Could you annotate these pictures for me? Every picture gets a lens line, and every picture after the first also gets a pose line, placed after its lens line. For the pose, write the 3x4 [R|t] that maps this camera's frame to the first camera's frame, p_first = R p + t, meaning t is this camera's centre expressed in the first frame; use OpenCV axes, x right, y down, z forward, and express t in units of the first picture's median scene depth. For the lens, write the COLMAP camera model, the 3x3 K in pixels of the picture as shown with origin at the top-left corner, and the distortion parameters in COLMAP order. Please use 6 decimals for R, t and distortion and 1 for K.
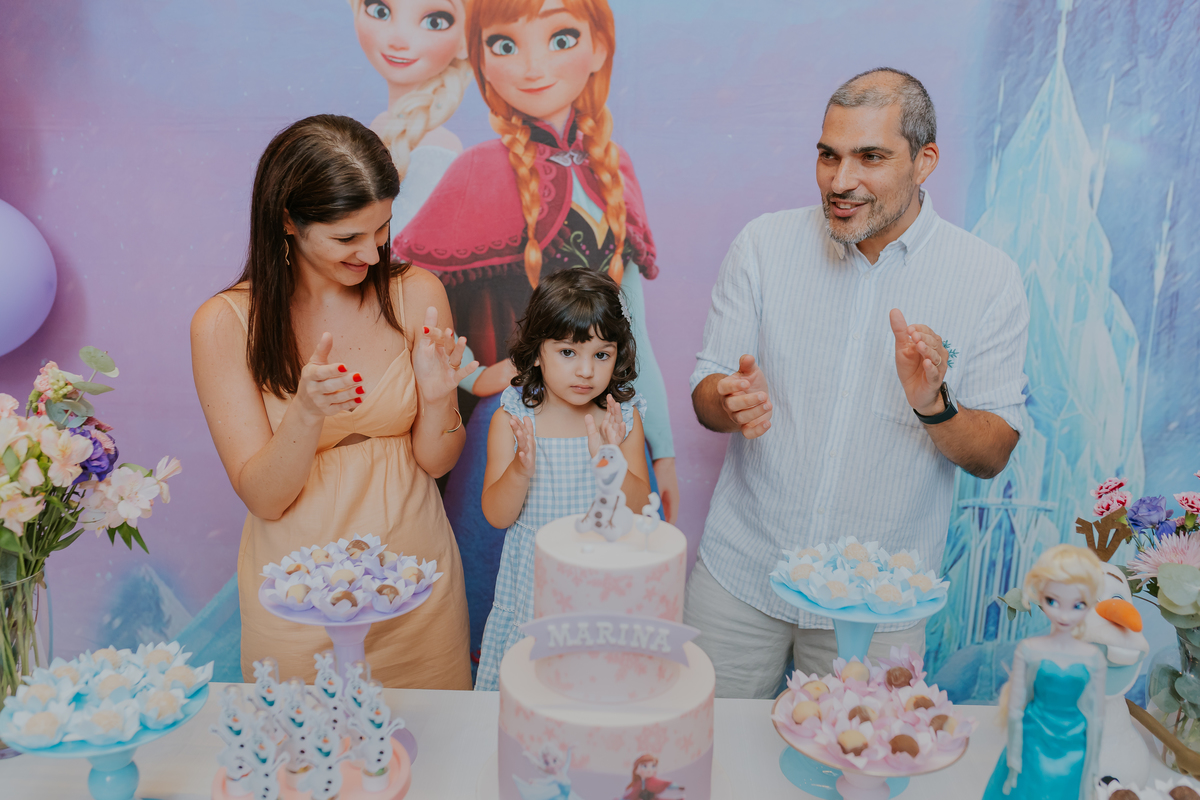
lens RADIAL K [[1162.1, 0, 599.3], [0, 1162.1, 410.0], [0, 0, 1]] dist [-0.002702, 0.001760]
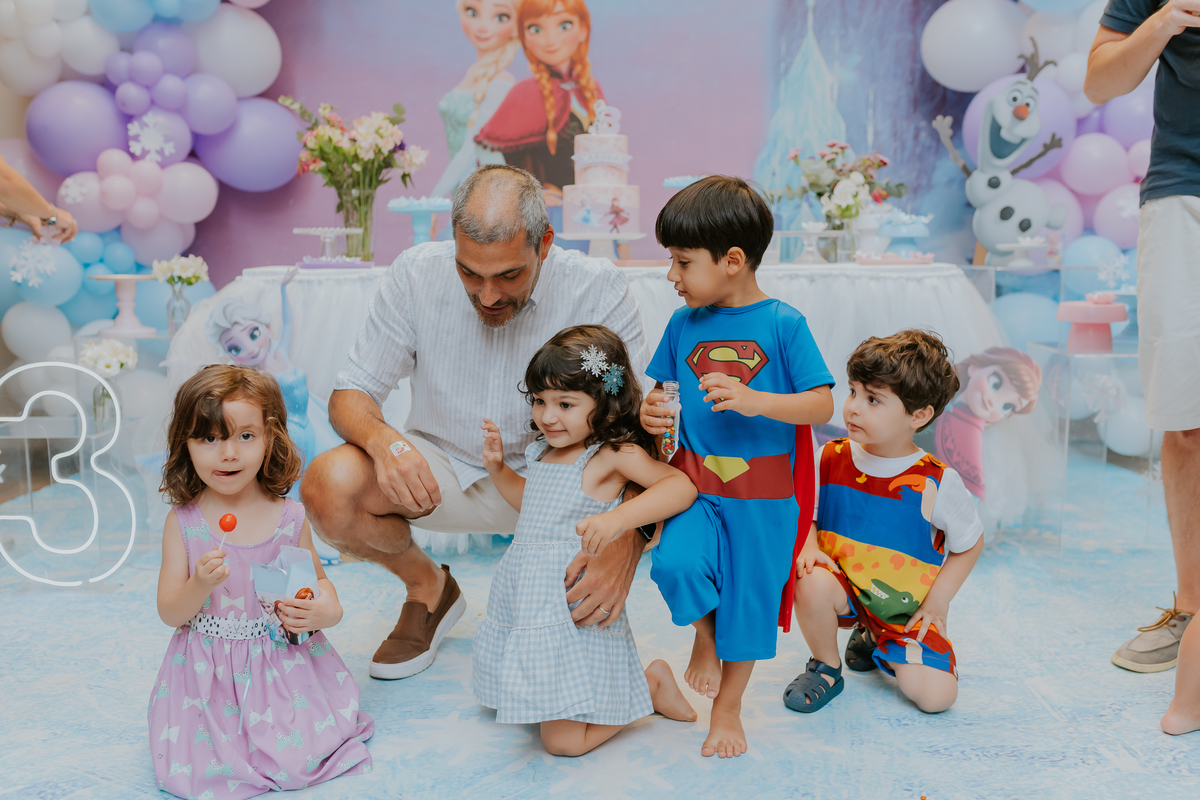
lens RADIAL K [[1143.0, 0, 604.6], [0, 1143.0, 401.3], [0, 0, 1]] dist [0.011938, 0.010892]
pose [[0.998966, -0.029175, 0.034877, -0.050936], [0.032879, 0.993295, -0.110829, 0.547468], [-0.031409, 0.111861, 0.993227, -0.894636]]
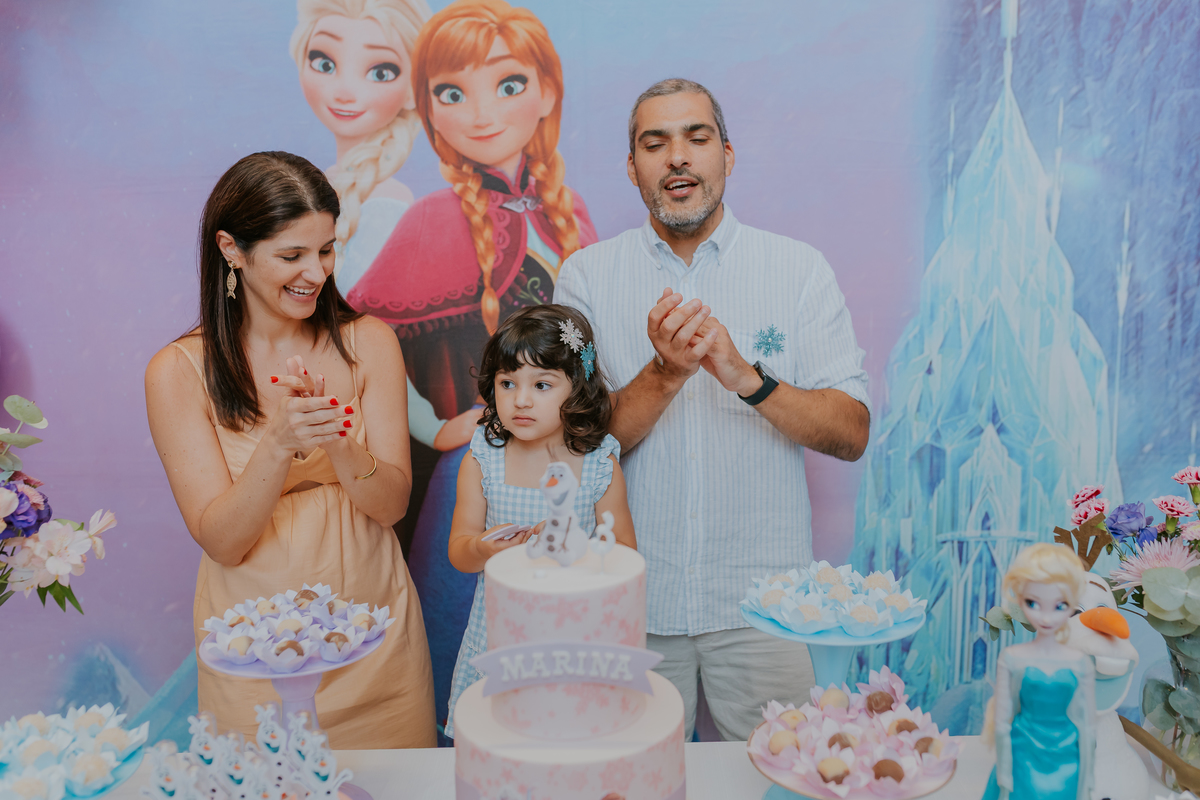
lens RADIAL K [[1163.0, 0, 602.7], [0, 1163.0, 408.9], [0, 0, 1]] dist [-0.002750, 0.004745]
pose [[0.998720, -0.045244, 0.022613, 0.012306], [0.046609, 0.996858, -0.064043, 0.023621], [-0.019644, 0.065015, 0.997691, 0.024667]]
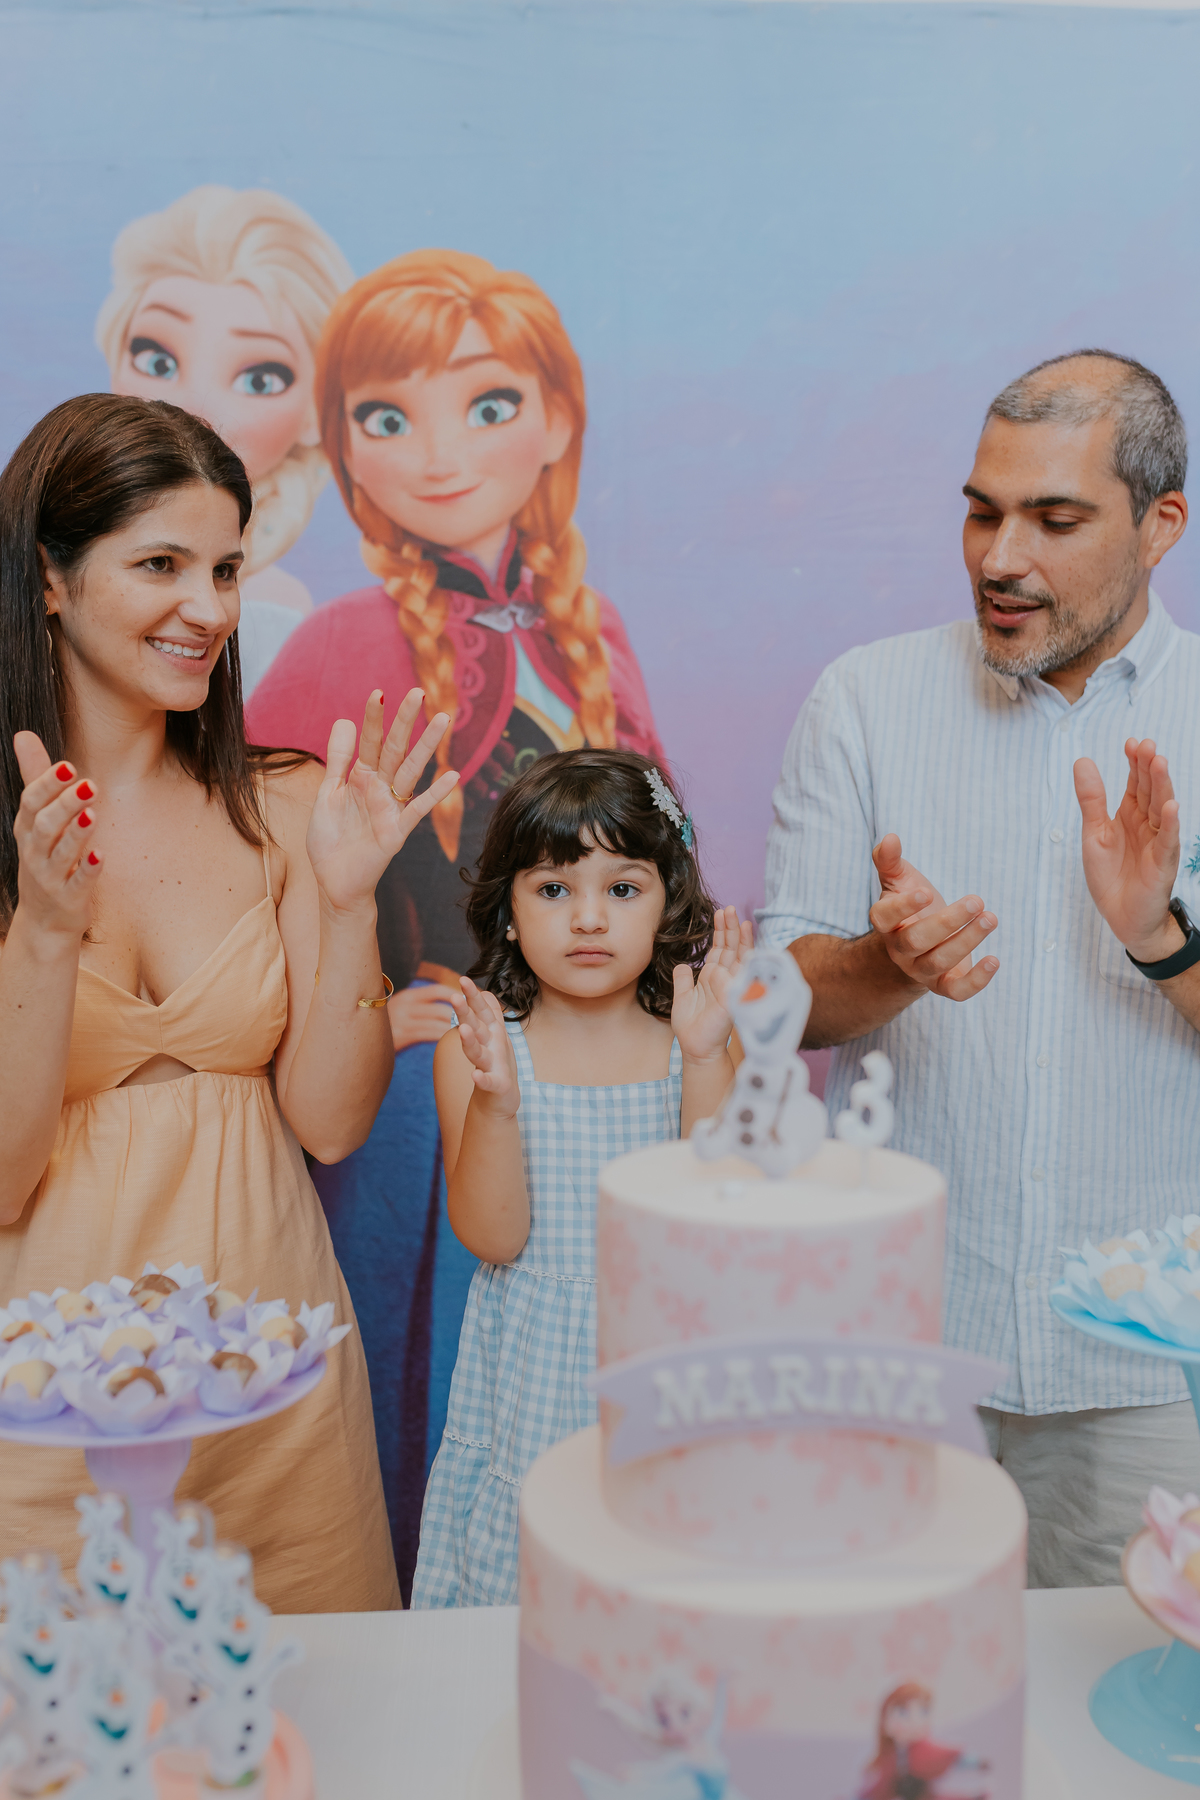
lens RADIAL K [[1879.6, 0, 617.4], [0, 1879.6, 900.9], [0, 0, 1]] dist [-0.007681, 0.019561]
pose [[0.996355, -0.034395, 0.078068, -0.049940], [0.046316, 0.986601, -0.156437, 0.058498], [-0.071641, 0.159482, 0.984598, 0.145944]]
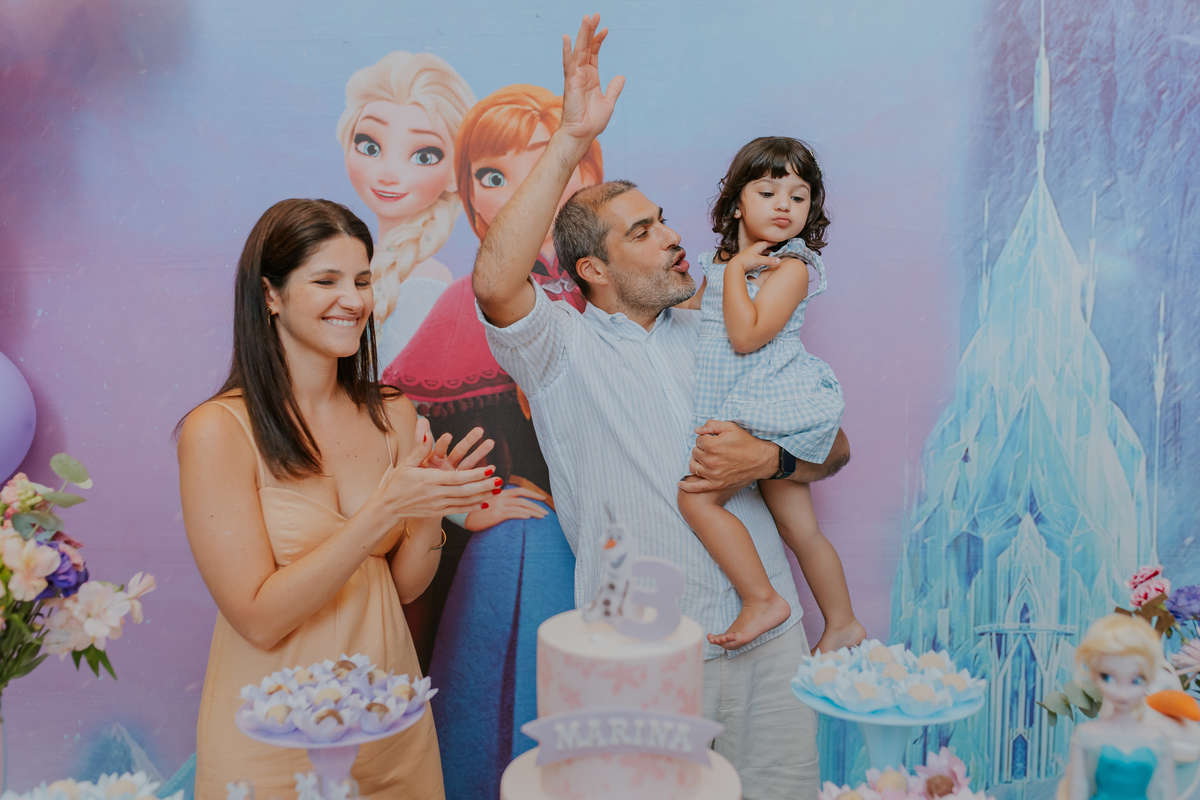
lens RADIAL K [[1161.3, 0, 605.4], [0, 1161.3, 398.3], [0, 0, 1]] dist [-0.003436, 0.005267]
pose [[0.999513, -0.026246, 0.016885, -0.006553], [0.028578, 0.987138, -0.157294, 0.037071], [-0.012540, 0.157700, 0.987407, 0.032223]]
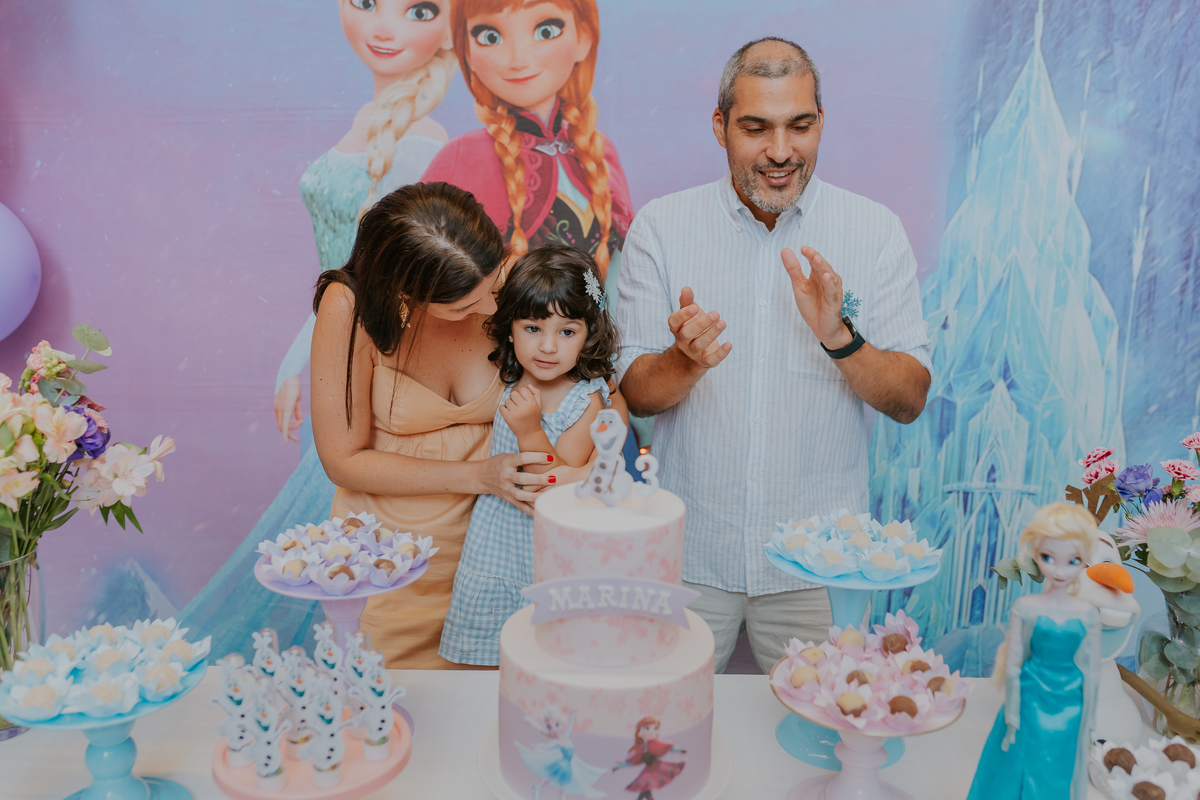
lens RADIAL K [[1161.5, 0, 599.5], [0, 1161.5, 402.5], [0, 0, 1]] dist [-0.002997, 0.003267]
pose [[0.999759, -0.009370, 0.019871, -0.009224], [0.009627, 0.999870, -0.012896, 0.017755], [-0.019748, 0.013085, 0.999719, -0.003203]]
